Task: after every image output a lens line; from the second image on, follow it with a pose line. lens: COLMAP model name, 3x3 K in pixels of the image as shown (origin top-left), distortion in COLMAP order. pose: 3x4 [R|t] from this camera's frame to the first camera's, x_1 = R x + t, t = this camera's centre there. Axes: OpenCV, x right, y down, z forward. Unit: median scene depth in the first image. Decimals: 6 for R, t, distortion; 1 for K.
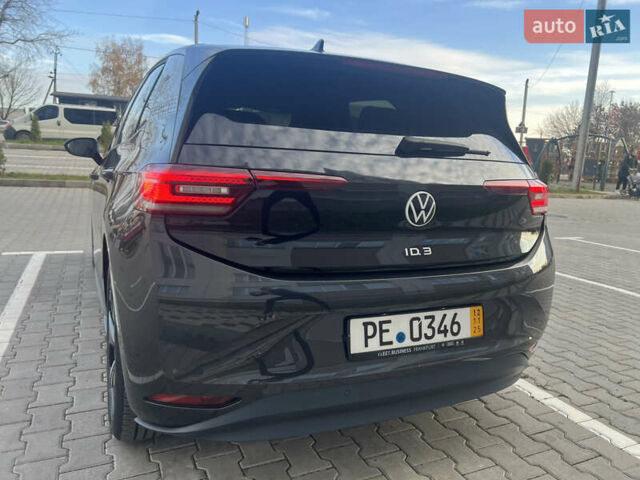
lens RADIAL K [[479.7, 0, 321.3], [0, 479.7, 241.5], [0, 0, 1]] dist [0.011057, -0.005666]
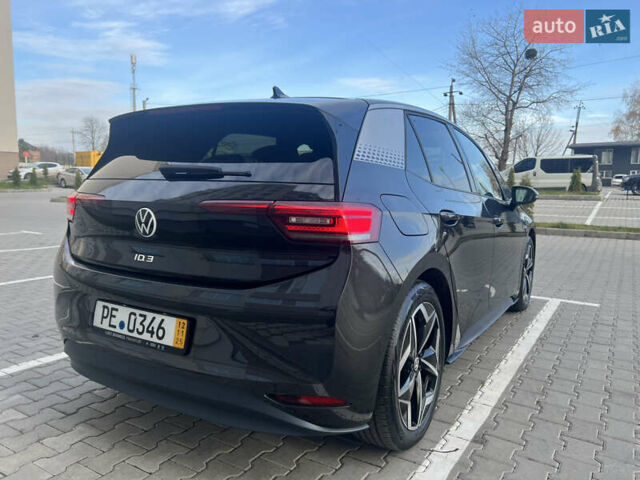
lens RADIAL K [[479.7, 0, 321.3], [0, 479.7, 241.5], [0, 0, 1]] dist [0.011057, -0.005666]
pose [[0.559685, 0.047217, -0.827359, 1.411590], [-0.130702, 0.990909, -0.031865, -0.039029], [0.818334, 0.125972, 0.560768, 0.676222]]
